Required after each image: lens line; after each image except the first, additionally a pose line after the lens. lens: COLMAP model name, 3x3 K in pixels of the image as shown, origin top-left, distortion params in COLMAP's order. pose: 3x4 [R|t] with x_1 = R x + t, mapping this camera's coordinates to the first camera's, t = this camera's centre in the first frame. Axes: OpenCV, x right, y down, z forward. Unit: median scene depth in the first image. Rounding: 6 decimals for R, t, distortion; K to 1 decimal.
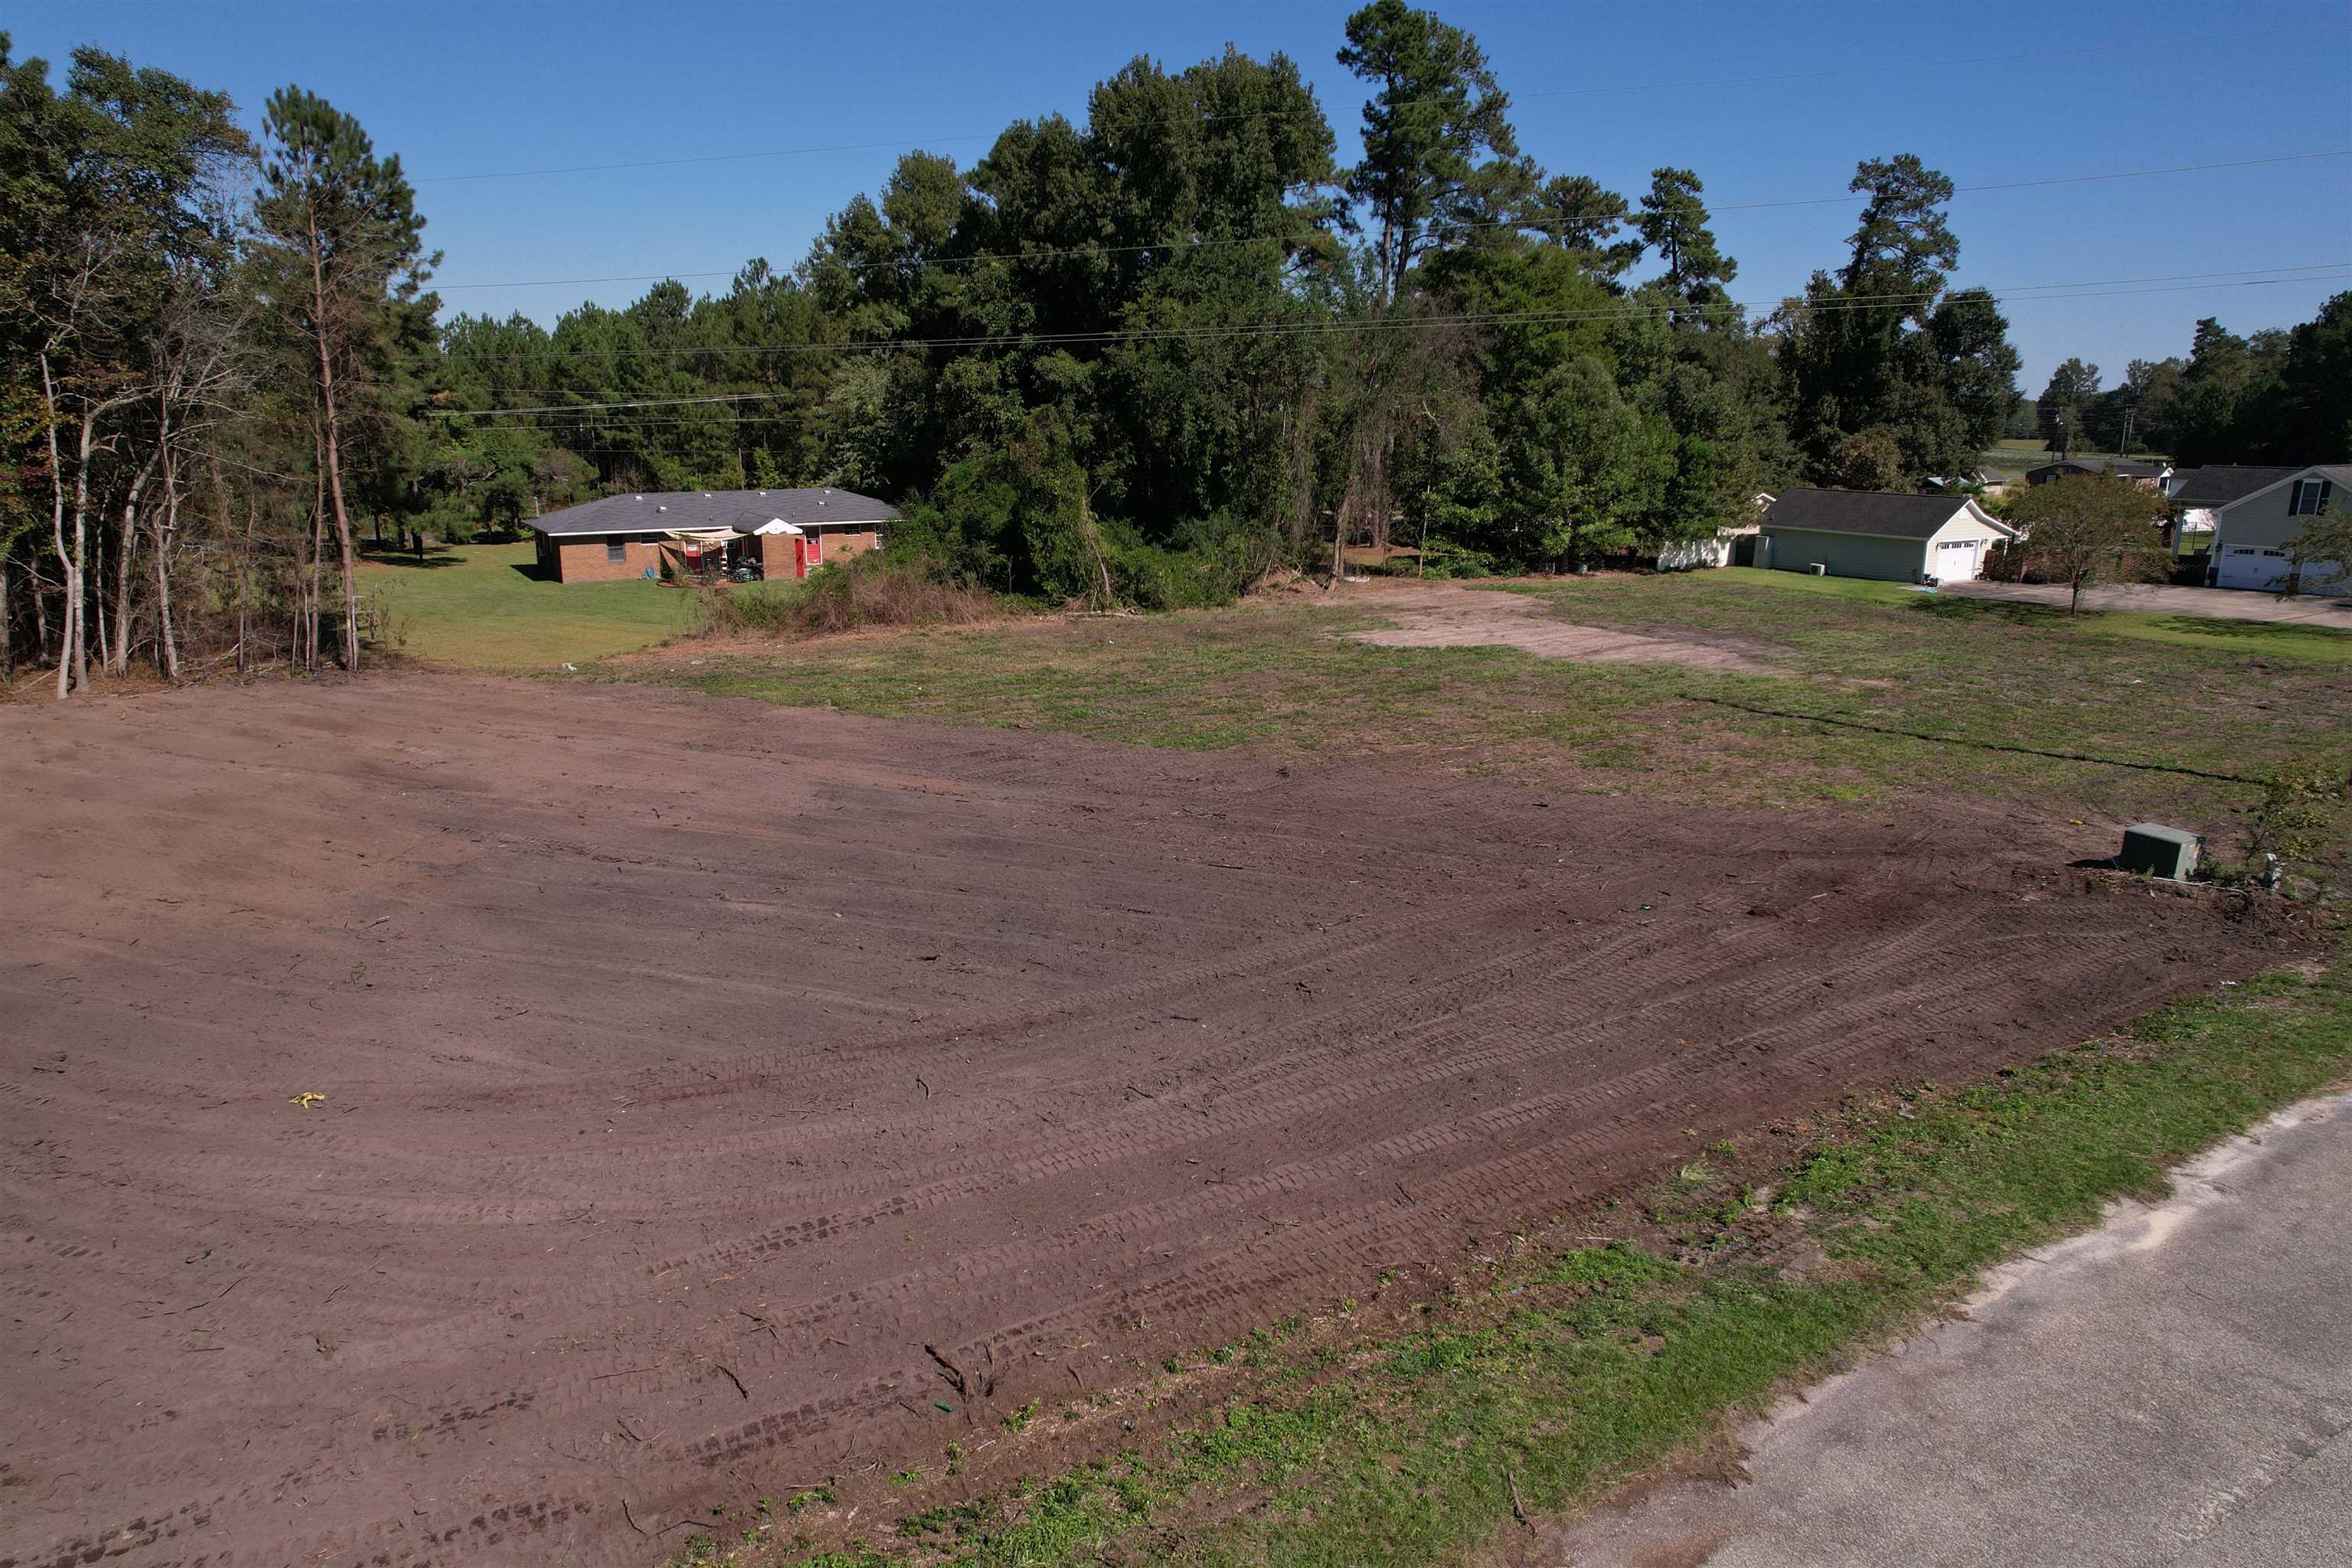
lens RADIAL K [[1499.2, 0, 1178.6], [0, 1499.2, 782.8], [0, 0, 1]] dist [-0.075291, 0.067496]
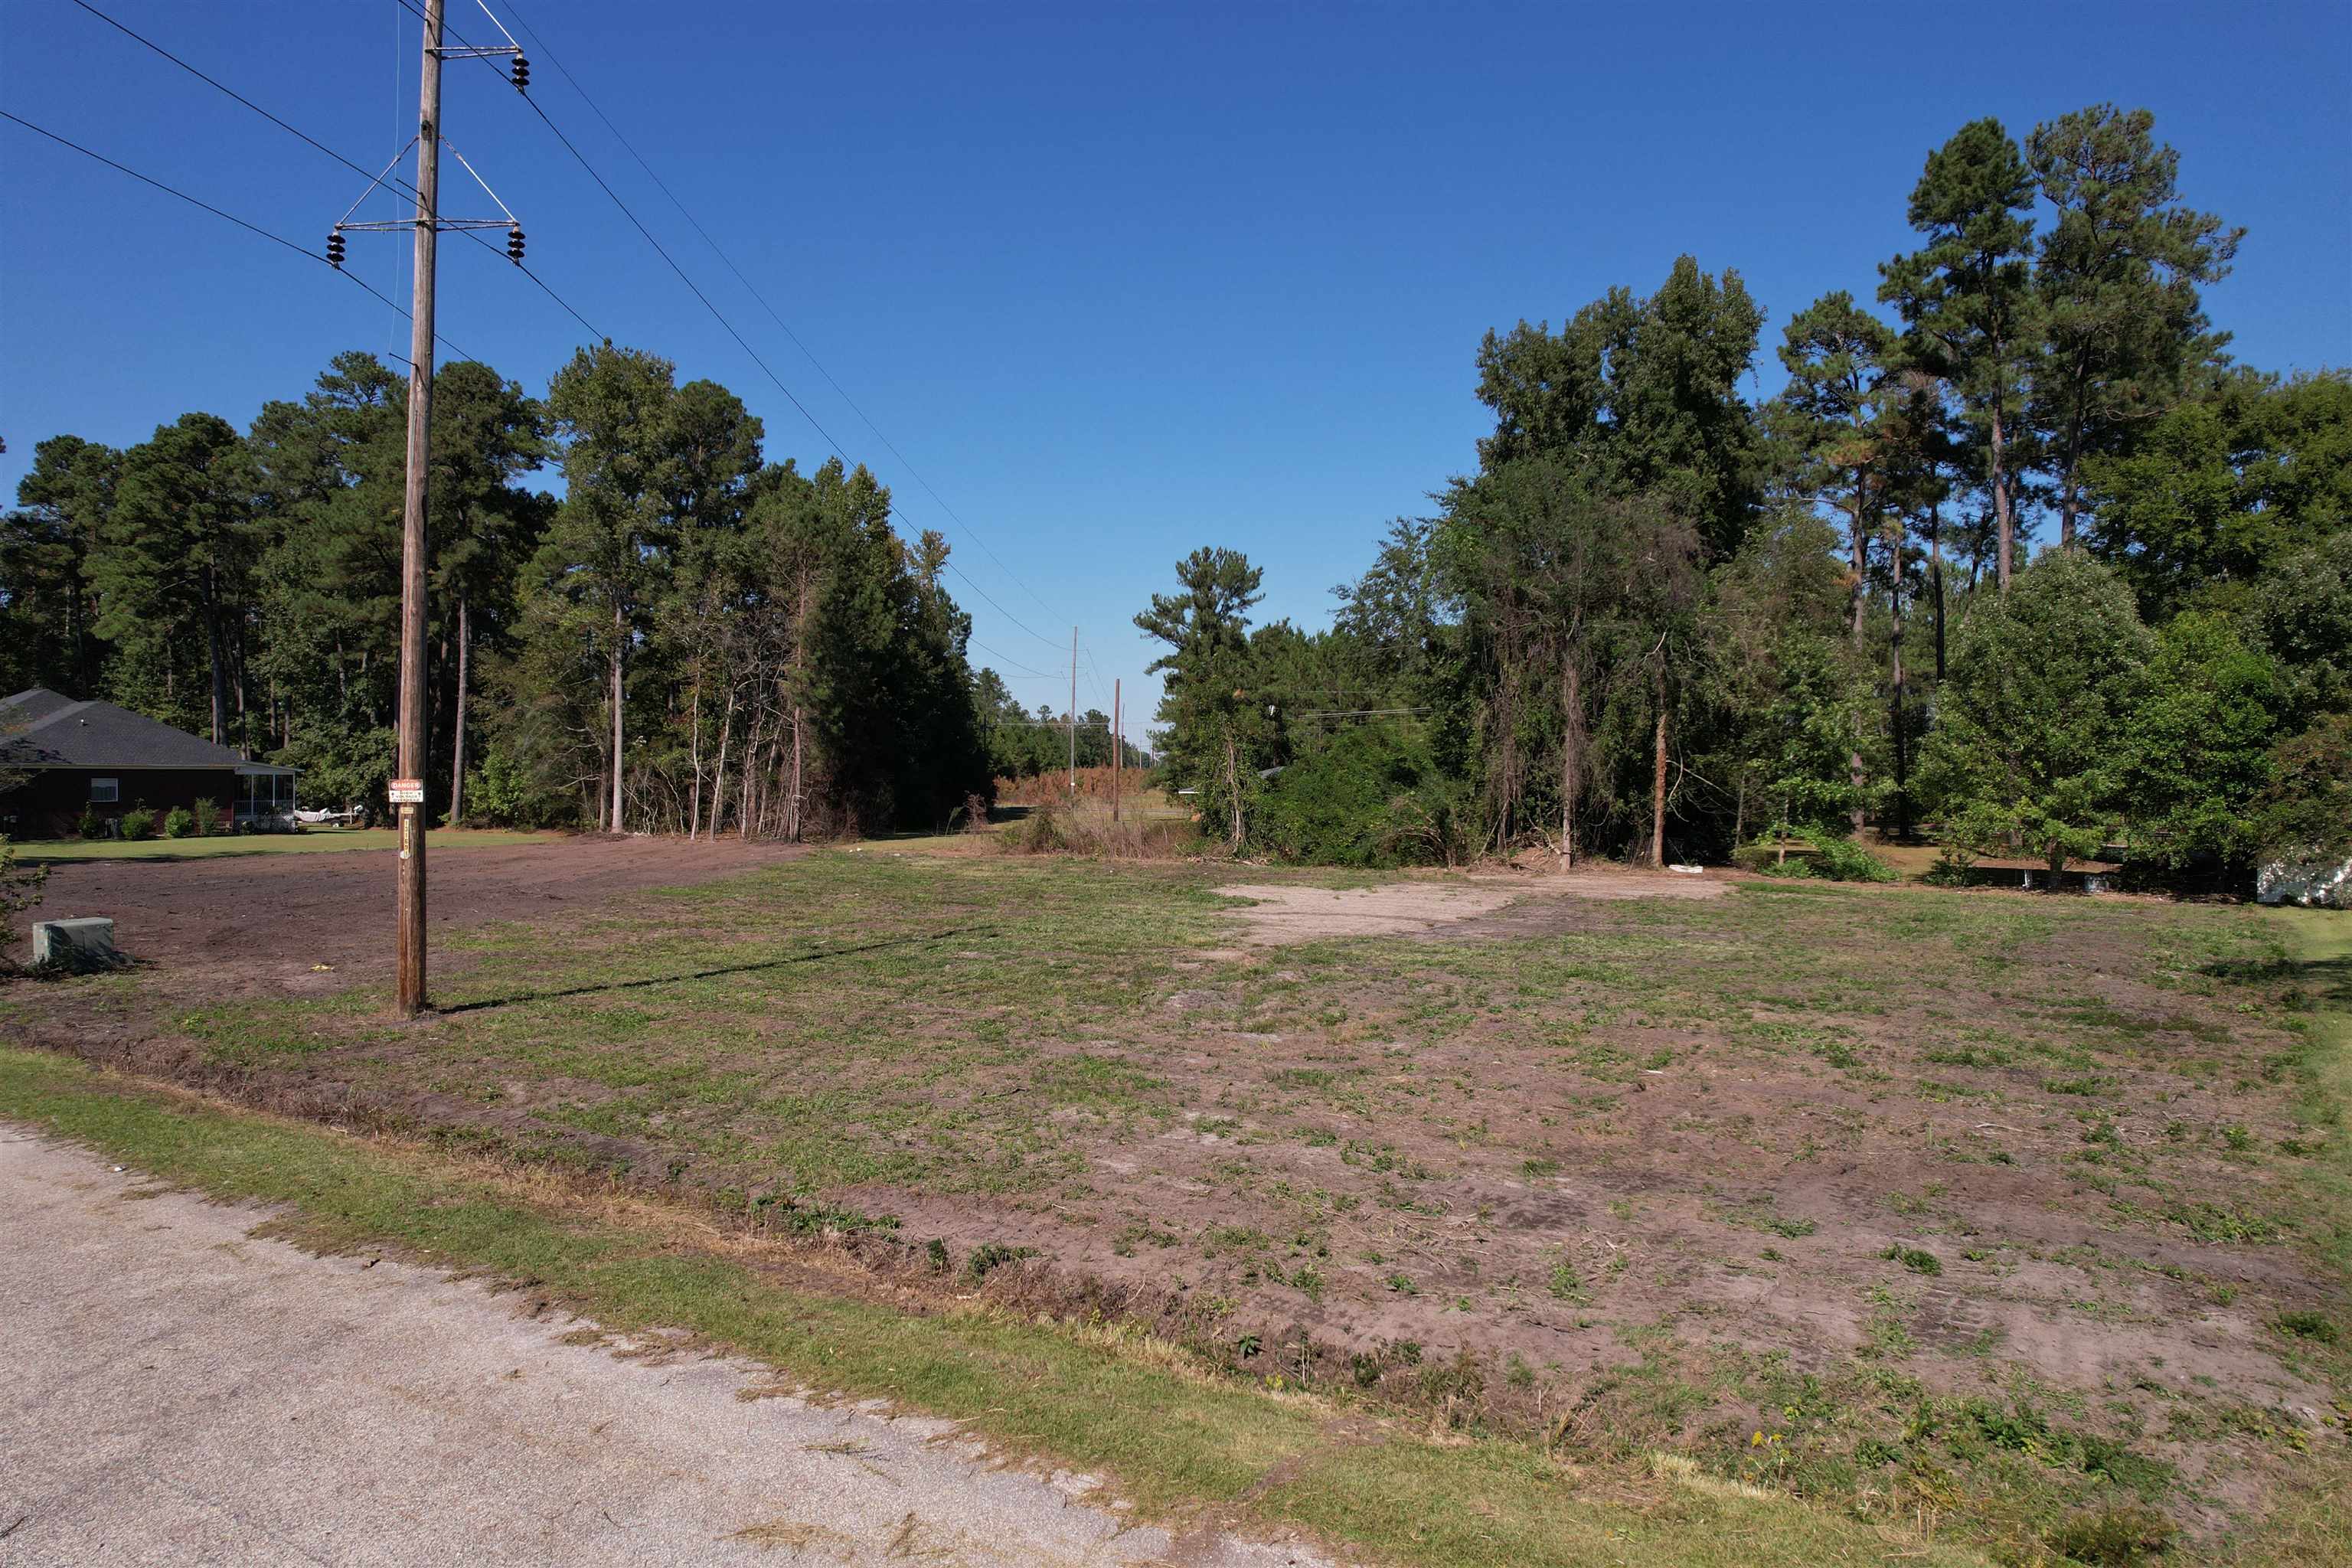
lens RADIAL K [[1499.2, 0, 1178.0], [0, 1499.2, 782.0], [0, 0, 1]] dist [-0.075291, 0.067496]
pose [[0.413176, 0.002271, -0.910648, 0.713060], [-0.222303, 0.969995, -0.098443, -0.048312], [0.883101, 0.243115, 0.401284, 0.463510]]
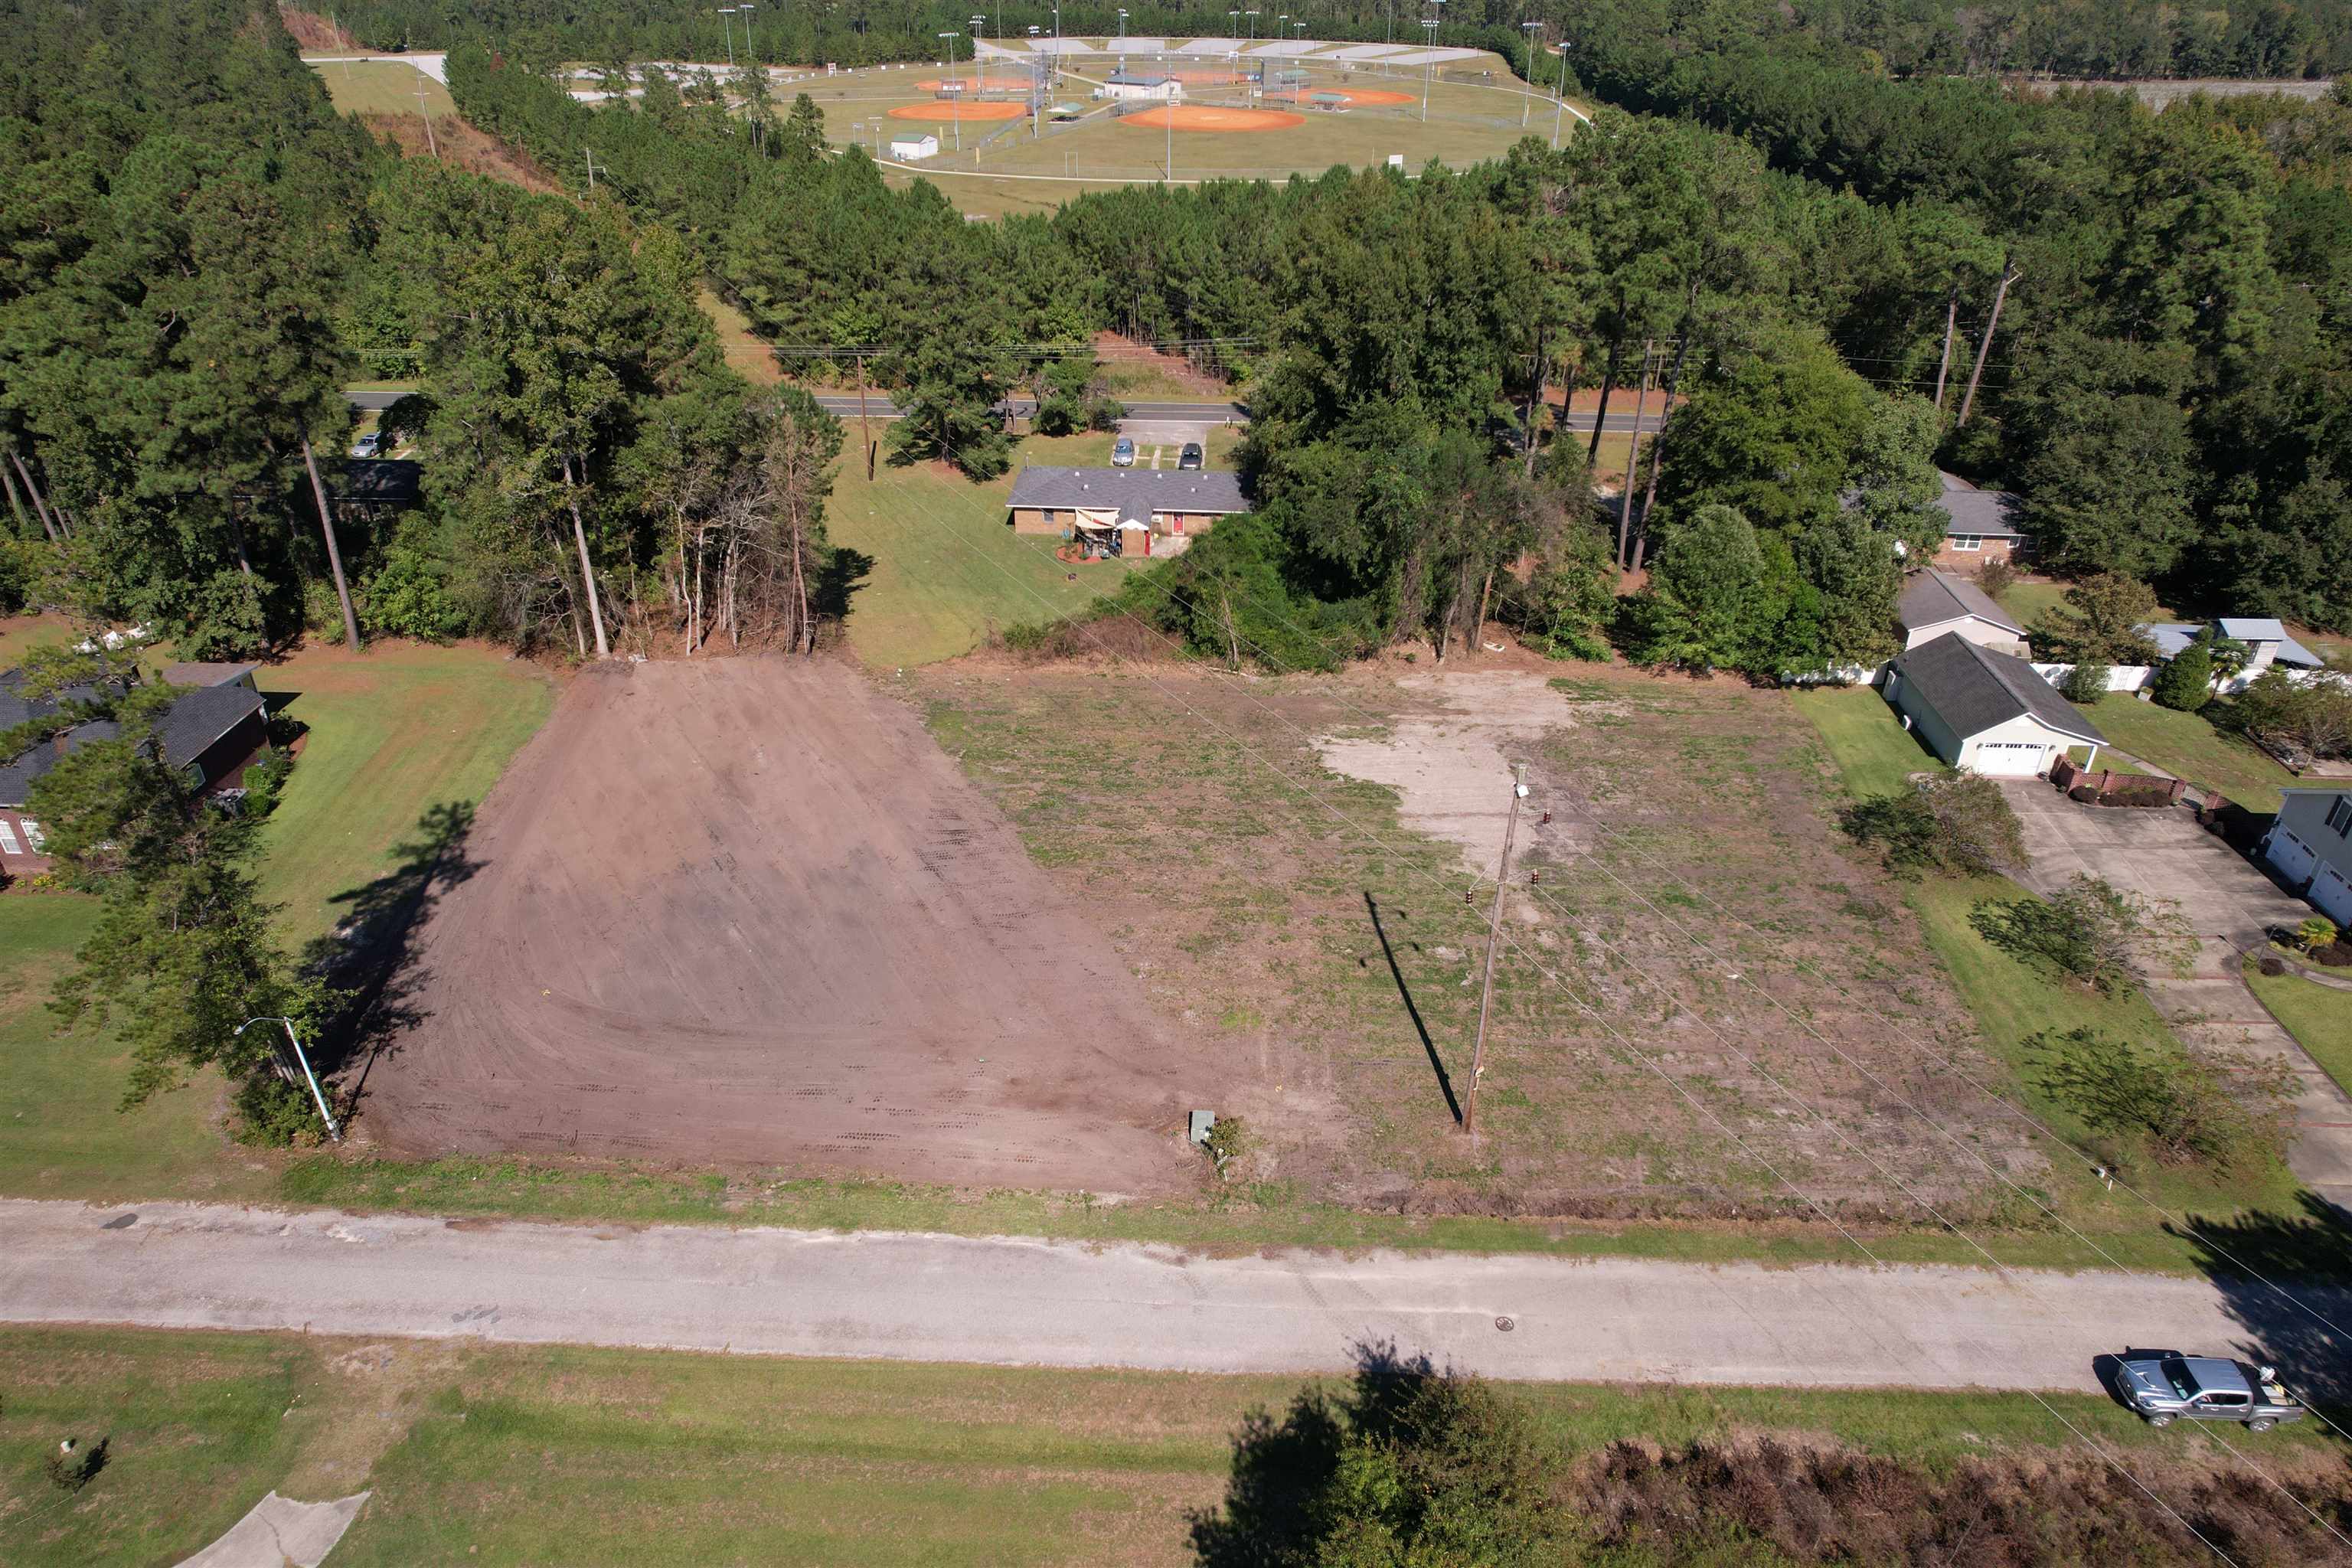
lens RADIAL K [[1499.2, 0, 1177.5], [0, 1499.2, 780.8], [0, 0, 1]] dist [-0.075291, 0.067496]
pose [[0.821165, 0.290778, -0.491055, 0.581185], [-0.141139, 0.937205, 0.318947, -0.412933], [0.552962, -0.192601, 0.810640, -0.251607]]
